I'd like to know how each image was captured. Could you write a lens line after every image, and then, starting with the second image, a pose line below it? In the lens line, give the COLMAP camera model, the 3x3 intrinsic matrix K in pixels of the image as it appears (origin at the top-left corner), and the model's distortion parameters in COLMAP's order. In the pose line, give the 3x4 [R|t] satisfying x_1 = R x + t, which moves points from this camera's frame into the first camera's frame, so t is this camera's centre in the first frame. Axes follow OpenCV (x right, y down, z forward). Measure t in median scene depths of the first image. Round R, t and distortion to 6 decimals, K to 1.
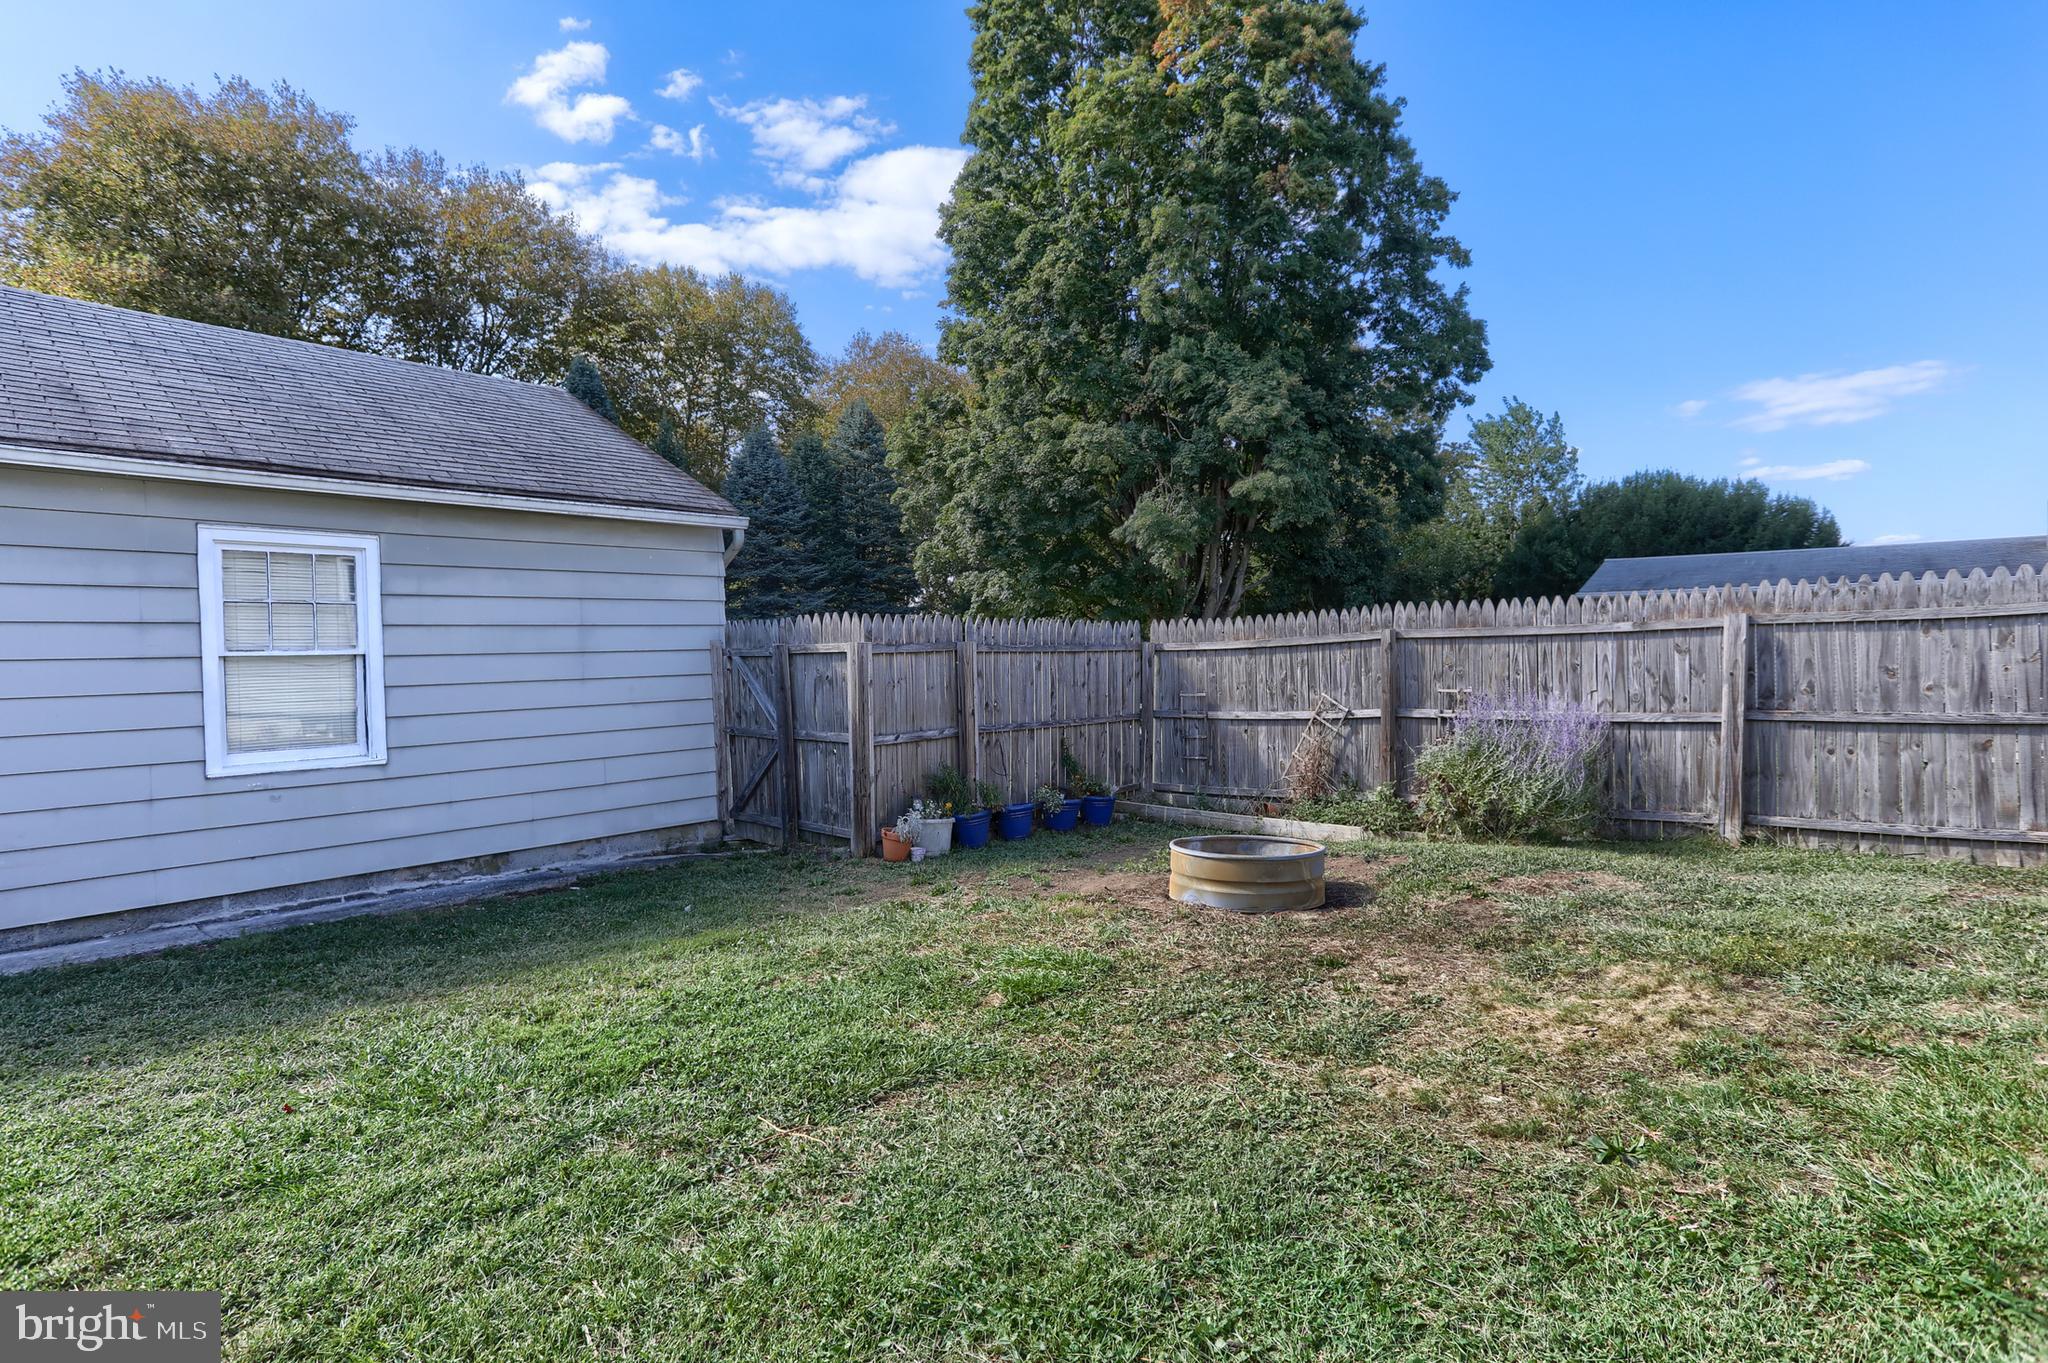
lens RADIAL K [[1041.8, 0, 1024.0], [0, 1041.8, 681.5], [0, 0, 1]] dist [-0.051921, 0.040640]
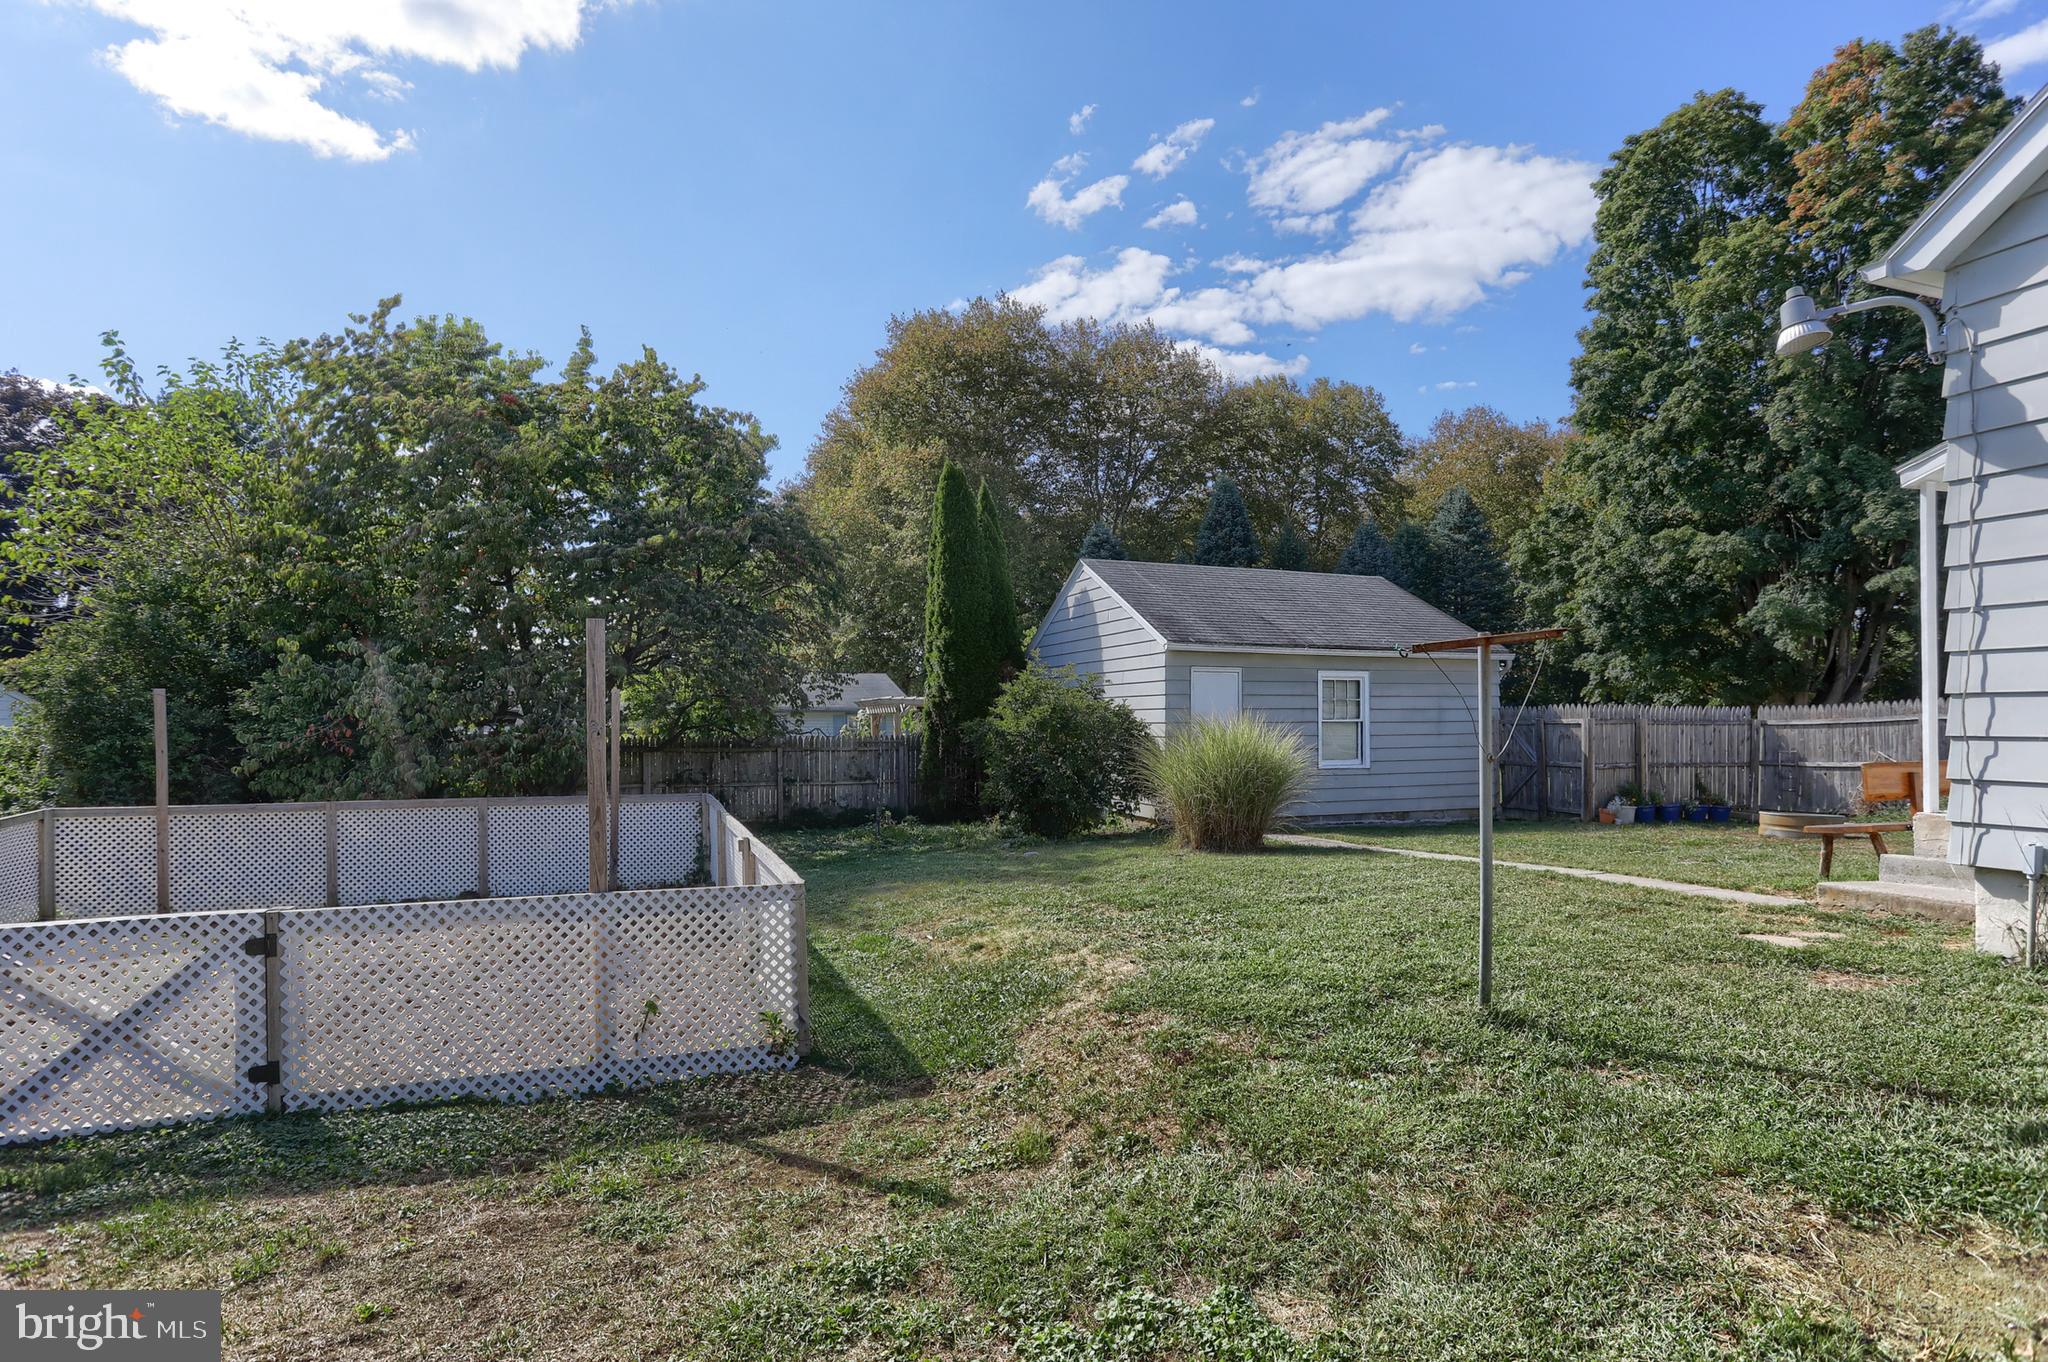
lens RADIAL K [[1058.3, 0, 1028.2], [0, 1058.3, 729.9], [0, 0, 1]] dist [-0.024511, 0.000242]
pose [[0.873527, 0.016505, -0.486496, -0.049755], [-0.025392, 0.999609, -0.011681, 0.016913], [0.486113, 0.022557, 0.873605, -0.610155]]
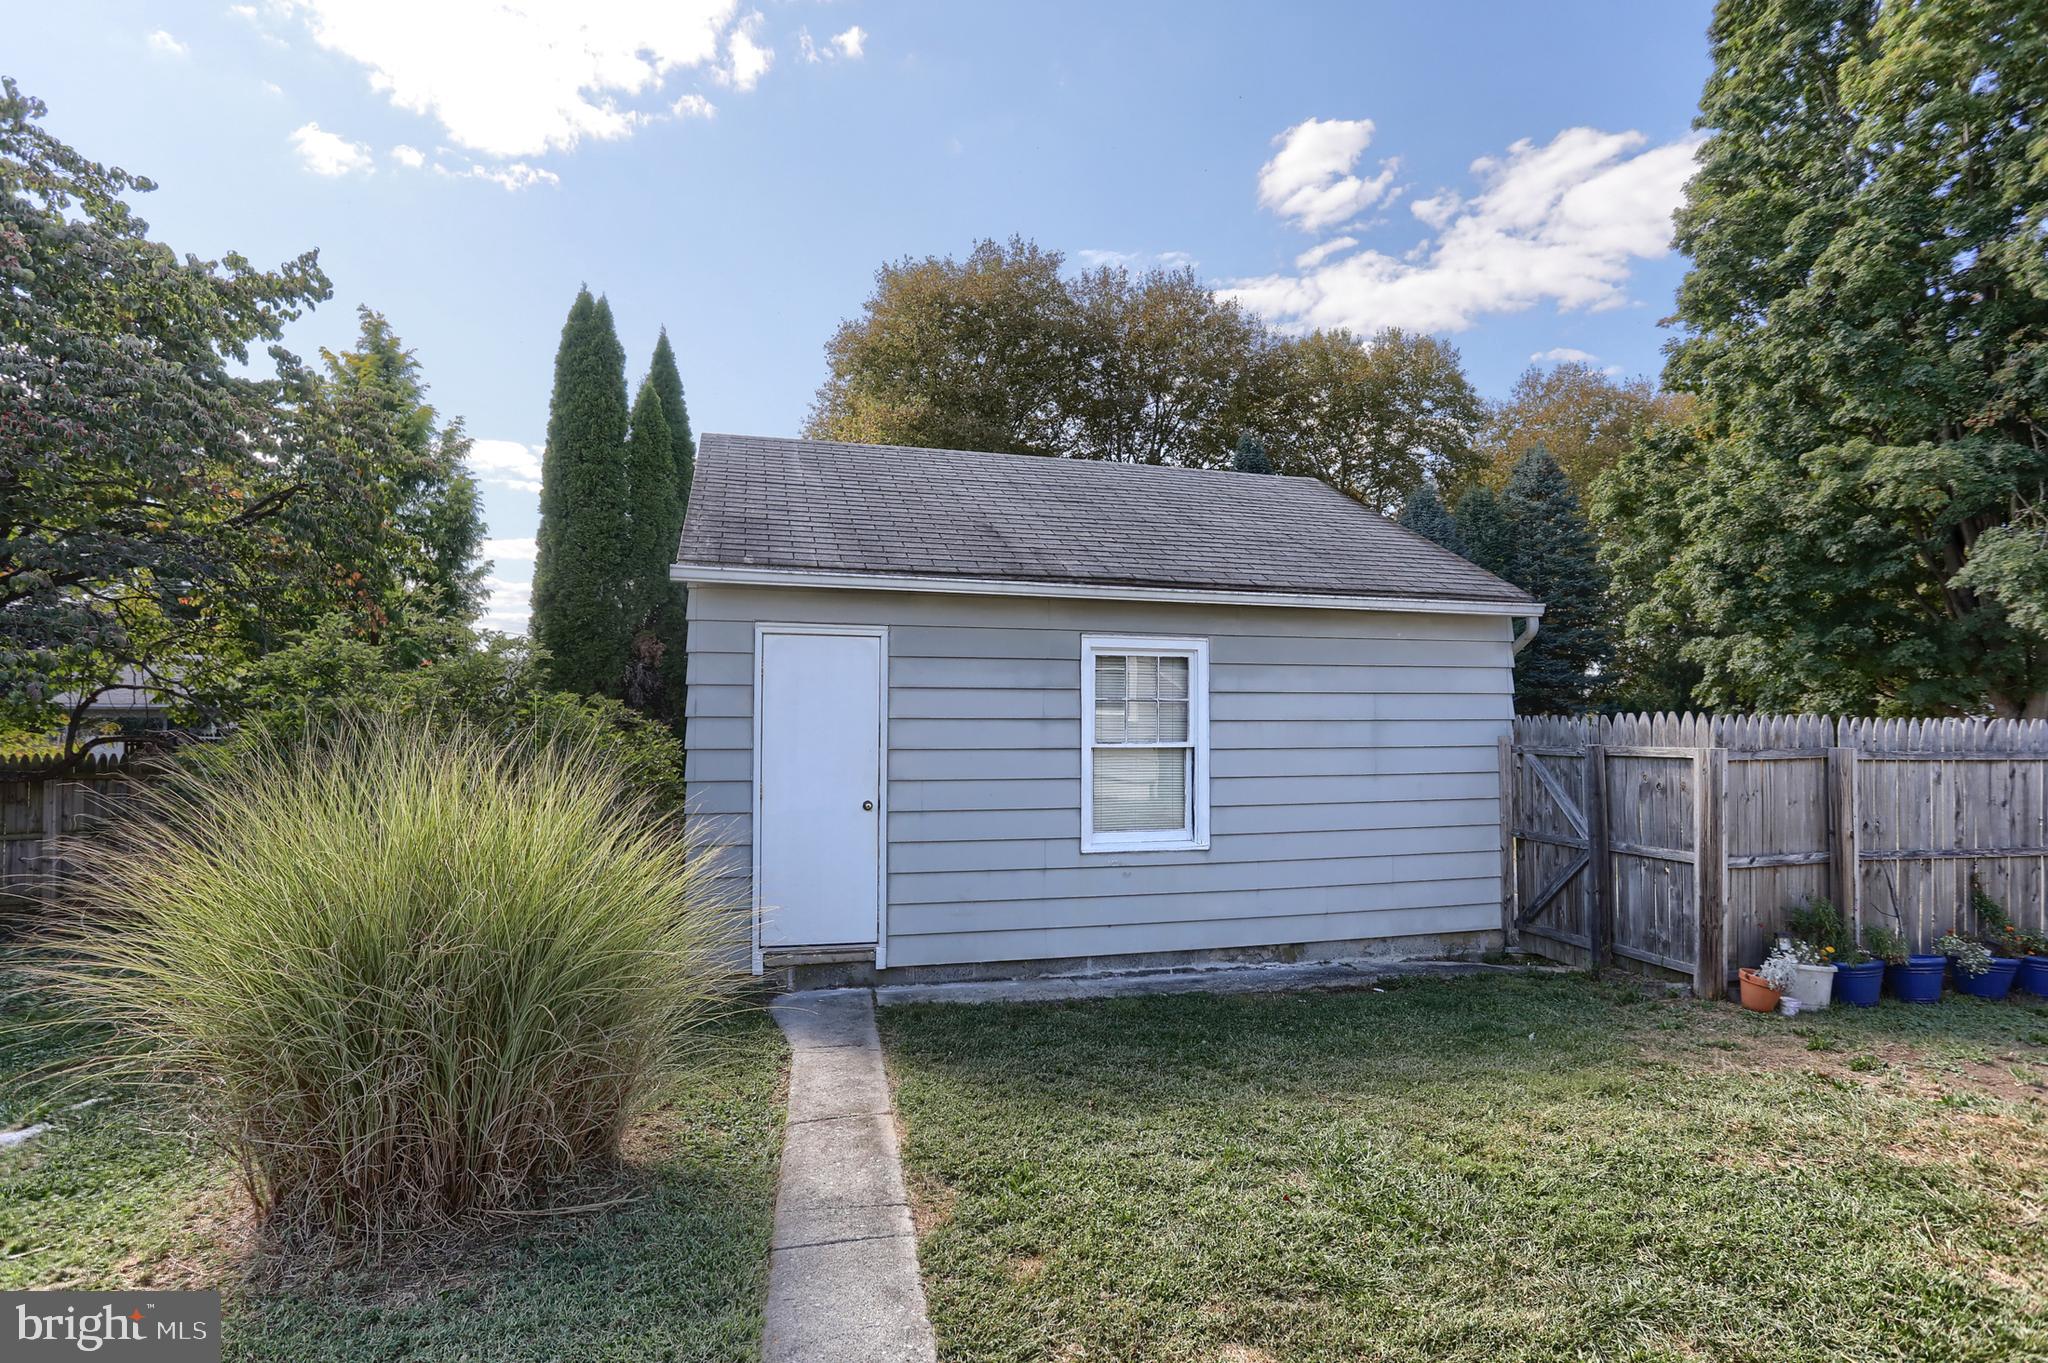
lens RADIAL K [[1086.0, 0, 1033.3], [0, 1086.0, 706.5], [0, 0, 1]] dist [-0.036004, 0.027942]
pose [[0.840076, 0.011619, -0.542344, -0.064240], [-0.033585, 0.998967, -0.030620, -0.011344], [0.541428, 0.043938, 0.839598, -0.023706]]
